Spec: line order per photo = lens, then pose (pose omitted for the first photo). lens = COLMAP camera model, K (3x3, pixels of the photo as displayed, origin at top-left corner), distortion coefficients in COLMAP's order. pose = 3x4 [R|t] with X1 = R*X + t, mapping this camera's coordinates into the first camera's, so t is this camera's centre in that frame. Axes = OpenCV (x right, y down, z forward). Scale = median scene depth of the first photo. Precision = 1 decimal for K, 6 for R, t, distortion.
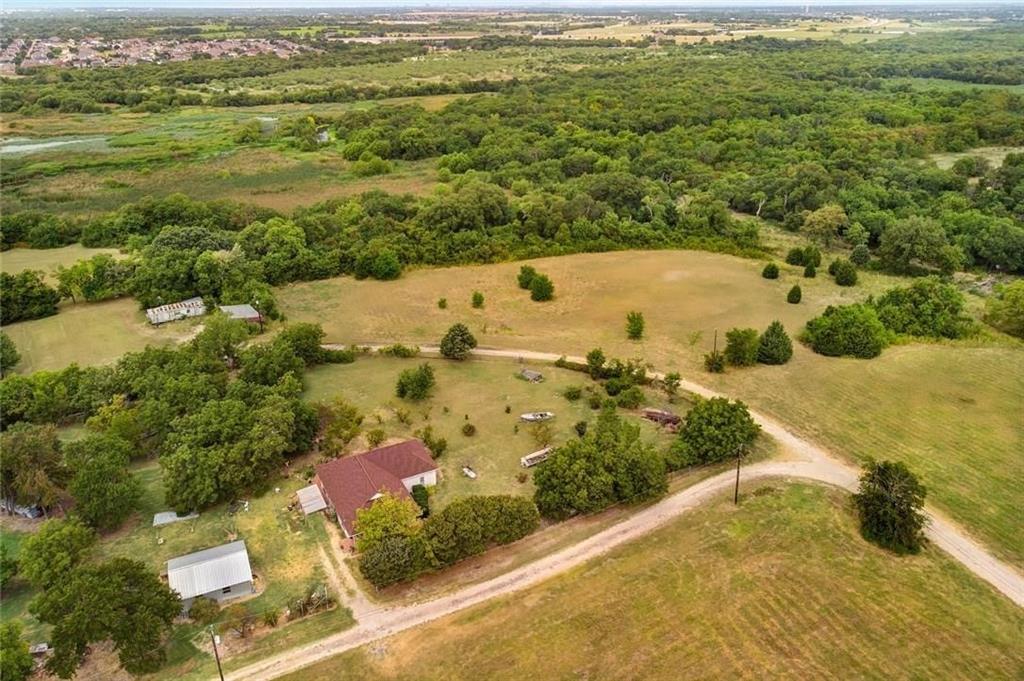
lens RADIAL K [[750.6, 0, 498.3], [0, 750.6, 289.0], [0, 0, 1]] dist [-0.007002, 0.031396]
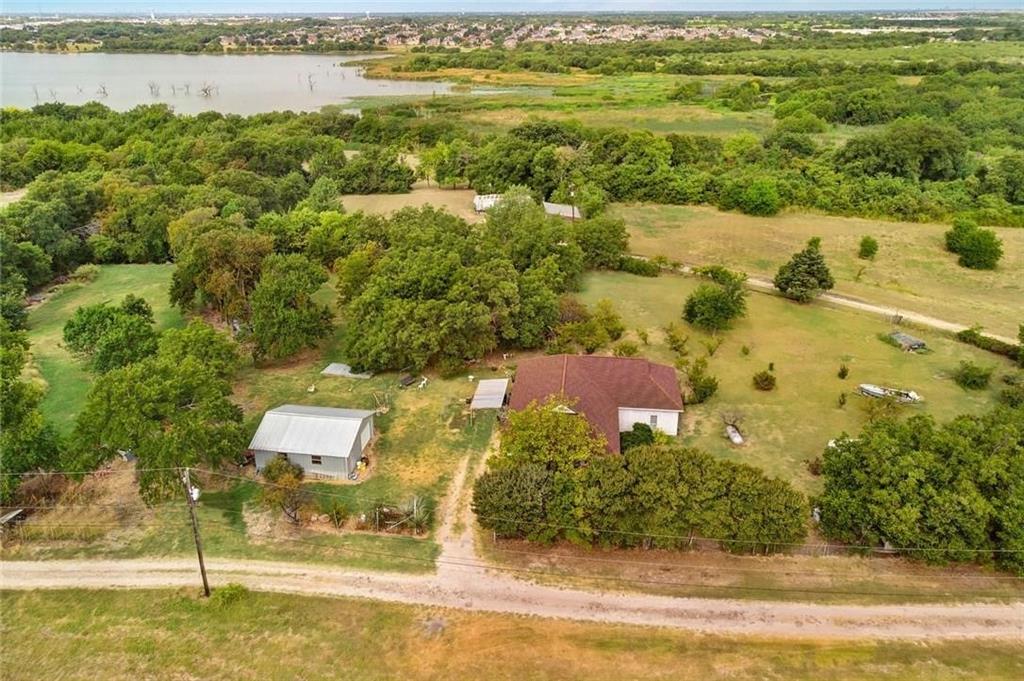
lens RADIAL K [[749.4, 0, 506.6], [0, 749.4, 292.3], [0, 0, 1]] dist [-0.020102, 0.027658]
pose [[0.829986, 0.193529, -0.523134, 0.034764], [-0.193261, 0.979562, 0.055758, 0.043615], [0.523233, 0.054823, 0.850424, 0.123234]]
